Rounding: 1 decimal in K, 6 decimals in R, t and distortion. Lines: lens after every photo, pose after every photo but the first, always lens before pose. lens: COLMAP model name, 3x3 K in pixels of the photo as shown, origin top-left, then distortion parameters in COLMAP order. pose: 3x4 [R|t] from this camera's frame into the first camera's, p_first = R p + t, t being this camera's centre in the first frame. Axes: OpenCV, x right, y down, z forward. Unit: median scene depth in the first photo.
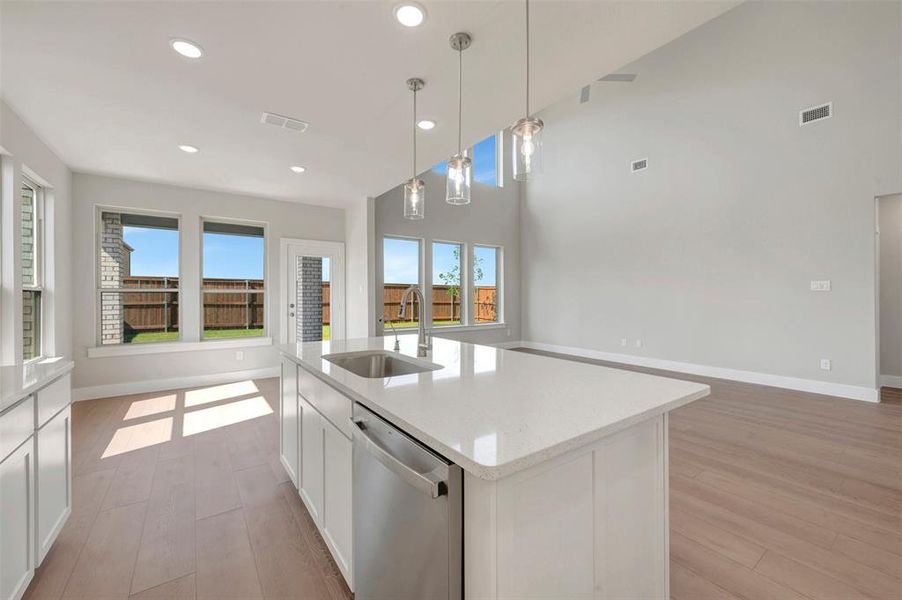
lens RADIAL K [[362.8, 0, 452.2], [0, 362.8, 294.4], [0, 0, 1]] dist [-0.000636, 0.000120]
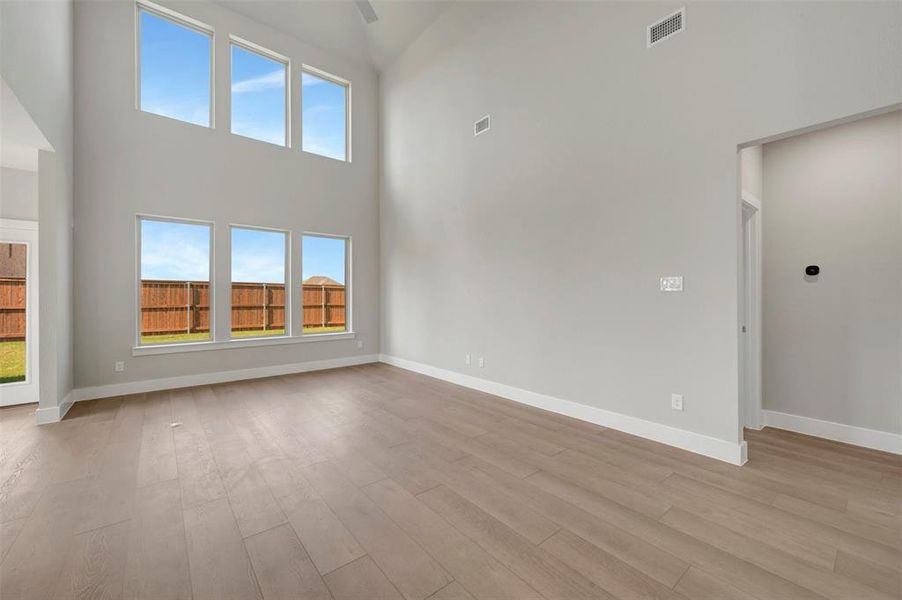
lens RADIAL K [[357.1, 0, 452.3], [0, 357.1, 295.8], [0, 0, 1]] dist [-0.000771, 0.000030]
pose [[0.997708, 0.000149, 0.067671, 0.421457], [-0.000067, 0.999999, -0.001213, -0.000276], [-0.067672, 0.001205, 0.997707, 0.275509]]
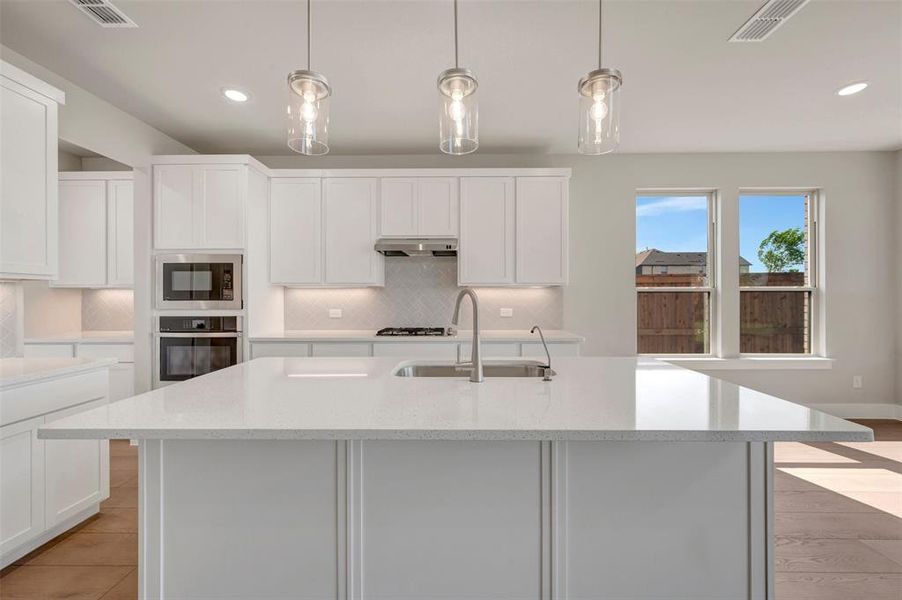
lens RADIAL K [[357.1, 0, 452.3], [0, 357.1, 295.8], [0, 0, 1]] dist [-0.000771, 0.000030]
pose [[-0.593511, 0.001871, -0.804824, 0.177816], [0.004447, 0.999990, -0.000955, 0.000138], [0.804814, -0.004145, -0.593513, 0.466043]]
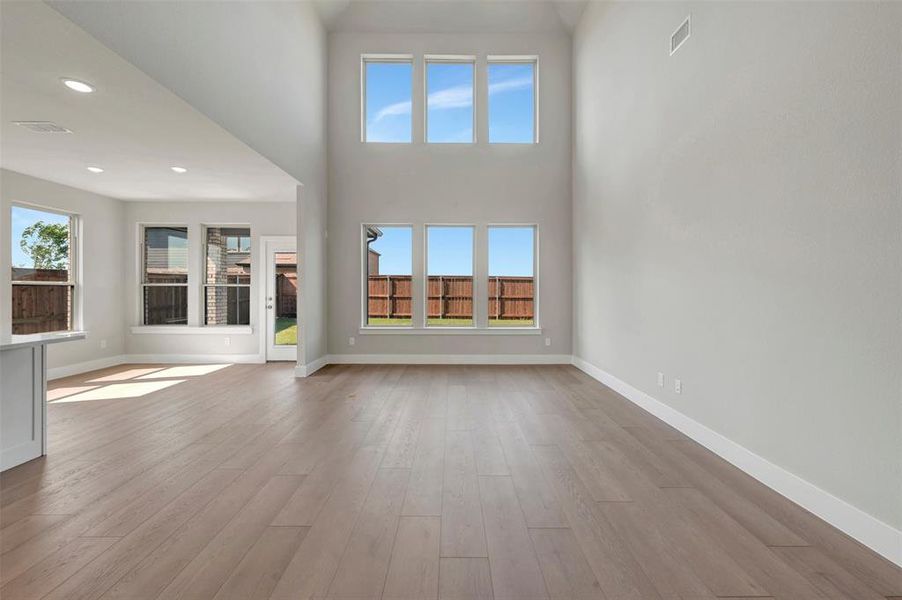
lens RADIAL K [[359.7, 0, 454.2], [0, 359.7, 290.0], [0, 0, 1]] dist [-0.001237, -0.000124]
pose [[0.817320, 0.003396, -0.576174, 0.575986], [-0.000982, 0.999989, 0.004501, 0.000511], [0.576183, -0.003113, 0.817315, 0.419502]]
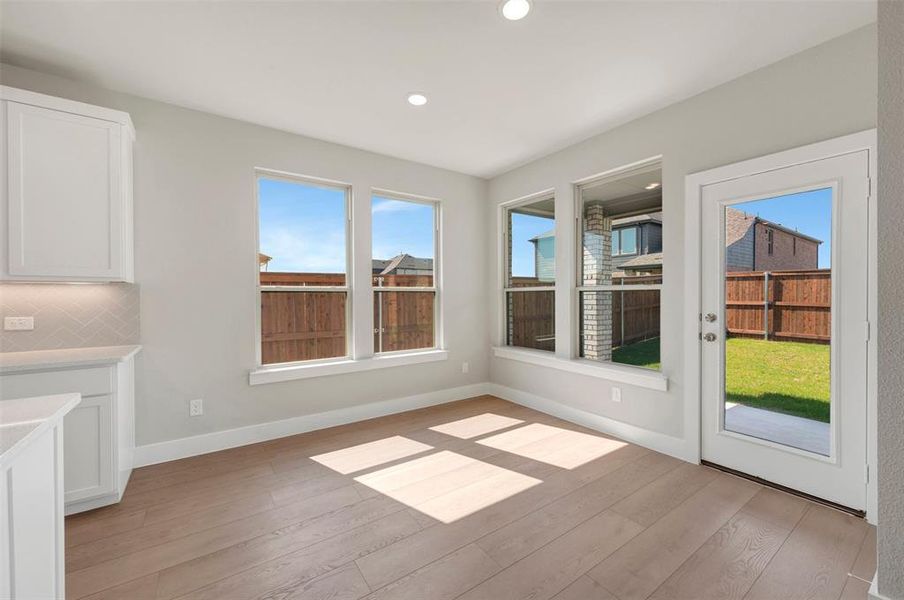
lens RADIAL K [[357.8, 0, 453.3], [0, 357.8, 295.8], [0, 0, 1]] dist [-0.000771, 0.000030]
pose [[-0.012080, 0.002049, -0.999925, 0.008606], [0.006311, 0.999978, 0.001972, 0.001354], [0.999907, -0.006287, -0.012093, 0.642606]]
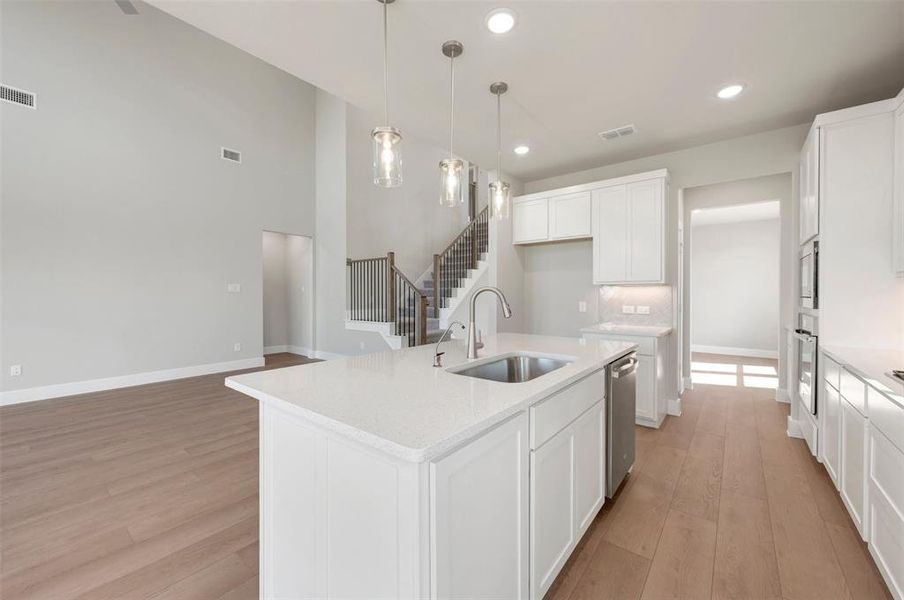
lens RADIAL K [[357.8, 0, 453.3], [0, 357.8, 295.8], [0, 0, 1]] dist [-0.000771, 0.000030]
pose [[-0.270606, -0.003216, 0.962685, -0.330651], [0.001093, 0.999993, 0.003648, 0.000600], [-0.962690, 0.002040, -0.270600, 0.438230]]
